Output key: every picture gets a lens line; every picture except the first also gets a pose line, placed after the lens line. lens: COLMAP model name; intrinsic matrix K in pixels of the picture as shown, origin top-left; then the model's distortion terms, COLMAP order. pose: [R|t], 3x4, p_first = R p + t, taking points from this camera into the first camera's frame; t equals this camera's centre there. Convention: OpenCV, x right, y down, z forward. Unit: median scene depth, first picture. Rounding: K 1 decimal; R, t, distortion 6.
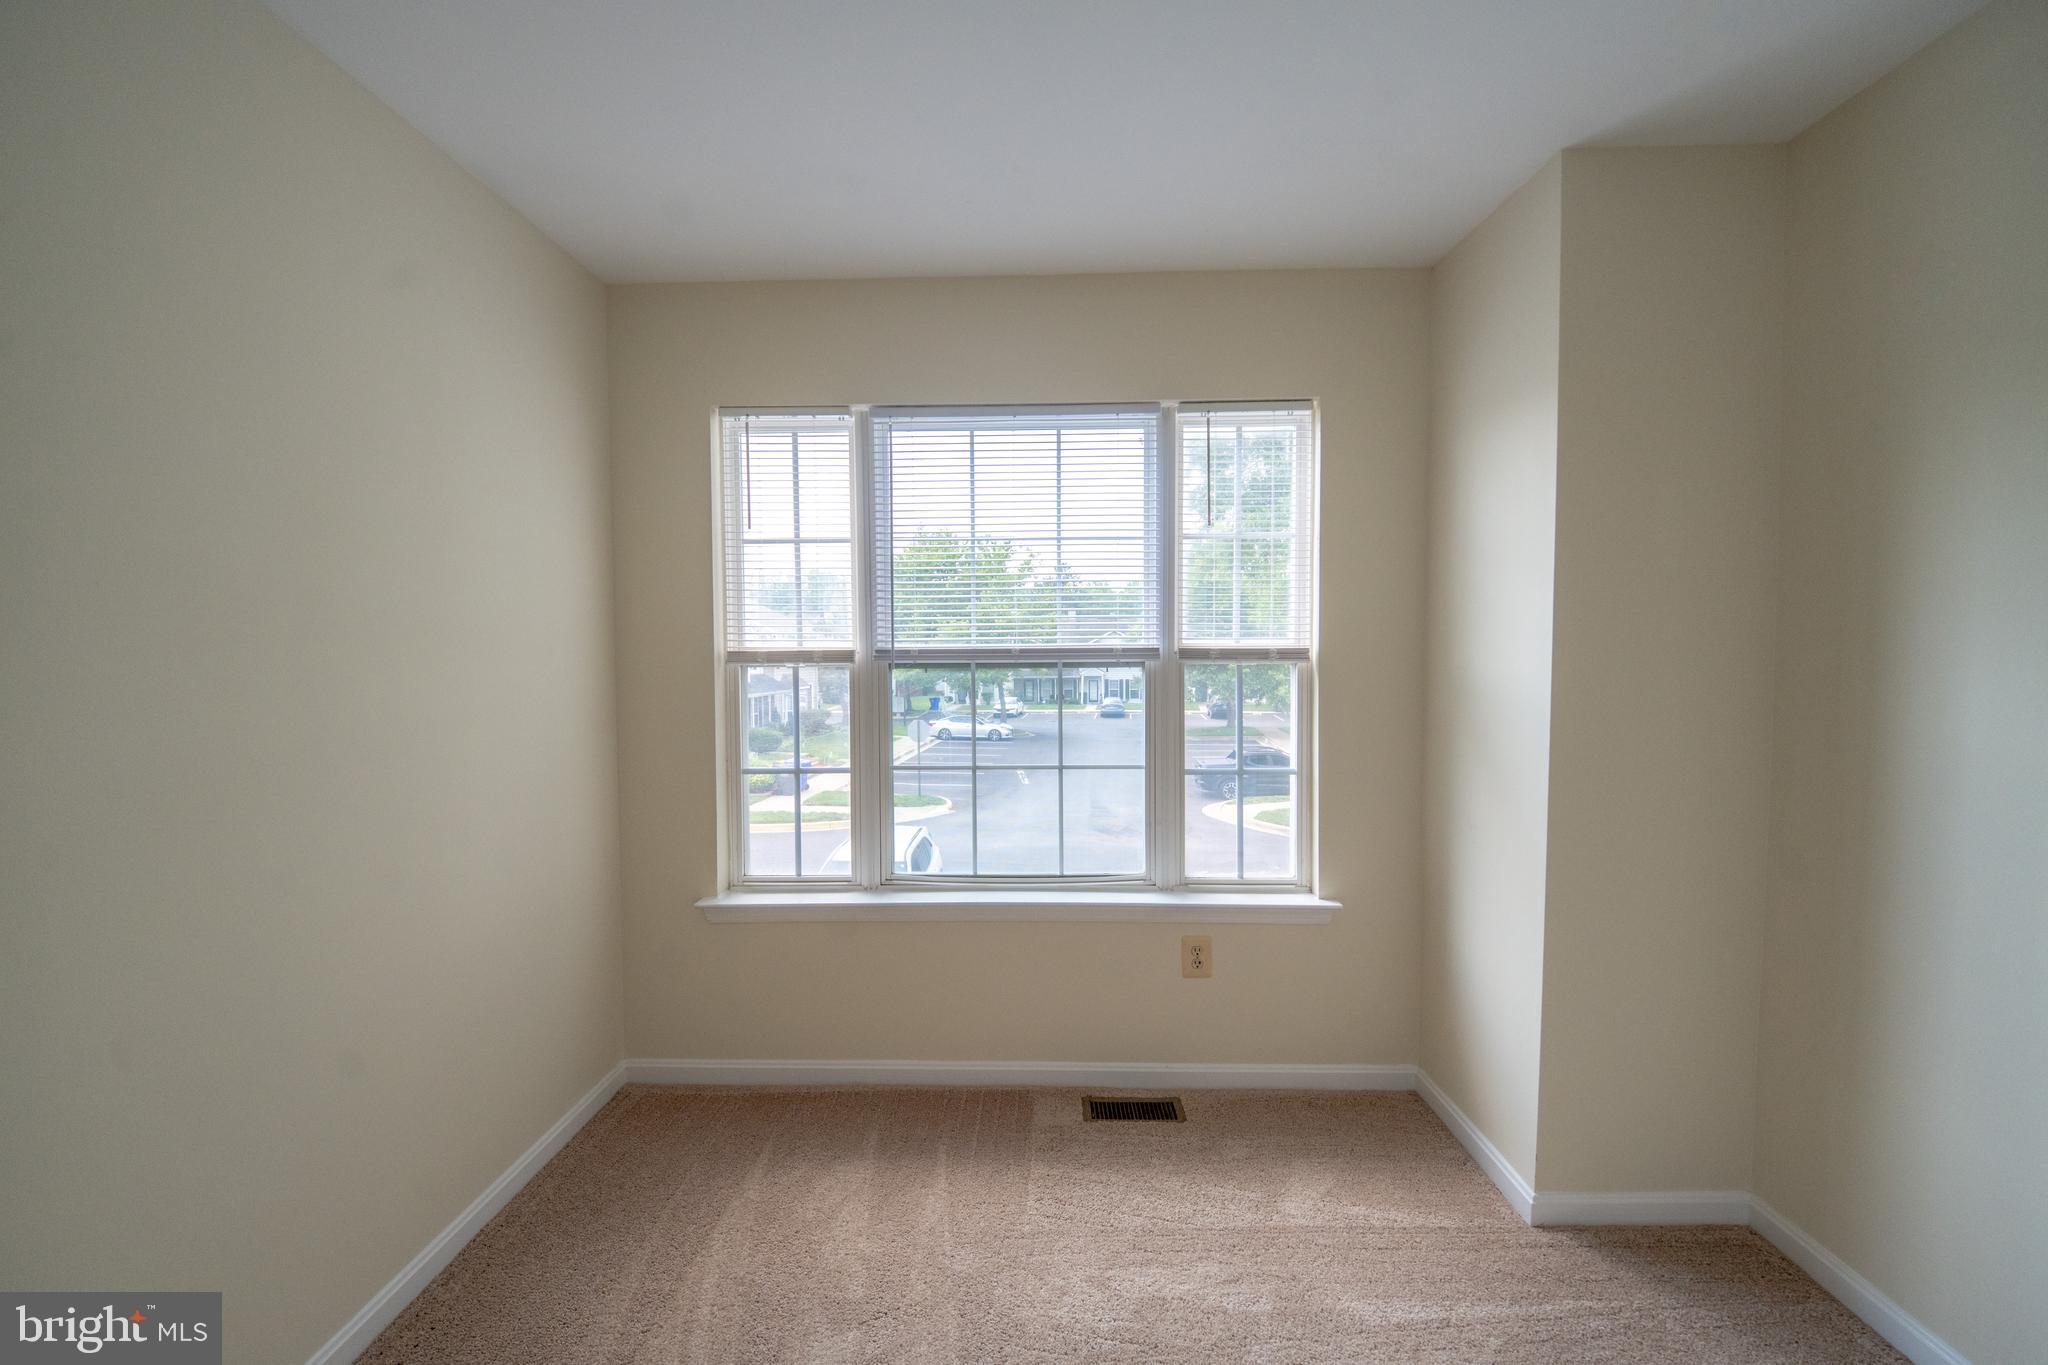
lens RADIAL K [[840.3, 0, 1049.3], [0, 840.3, 694.0], [0, 0, 1]] dist [-0.004229, -0.009495]
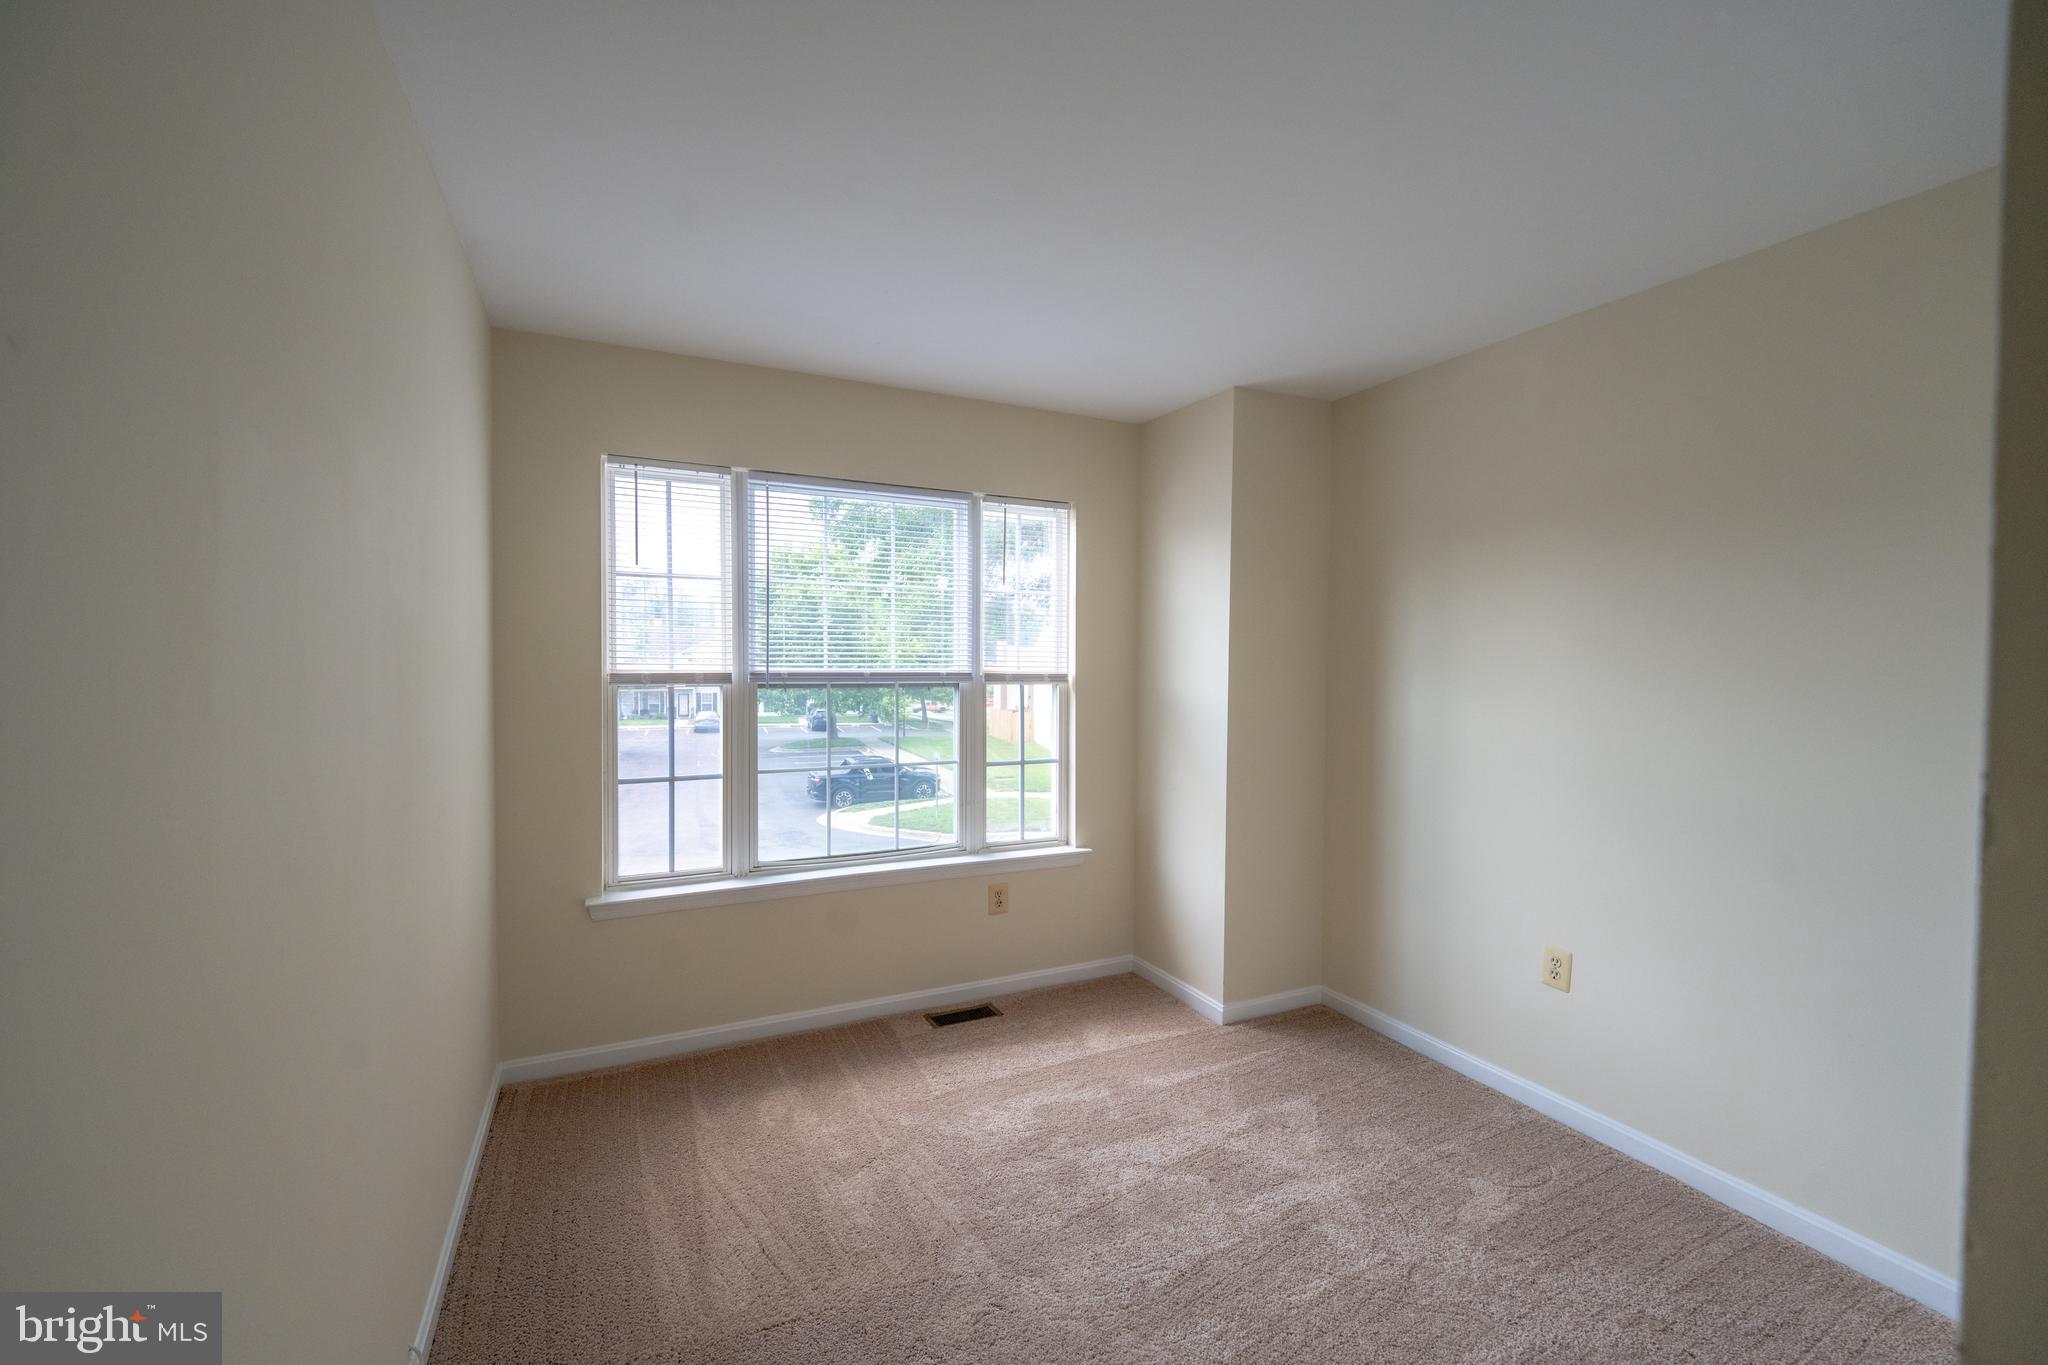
lens RADIAL K [[840.3, 0, 1021.4], [0, 840.3, 697.8], [0, 0, 1]] dist [-0.004229, -0.009495]
pose [[0.889387, -0.007073, 0.457100, -0.415386], [0.011860, 0.999901, -0.007604, -0.003753], [-0.457001, 0.012184, 0.889383, -0.239581]]
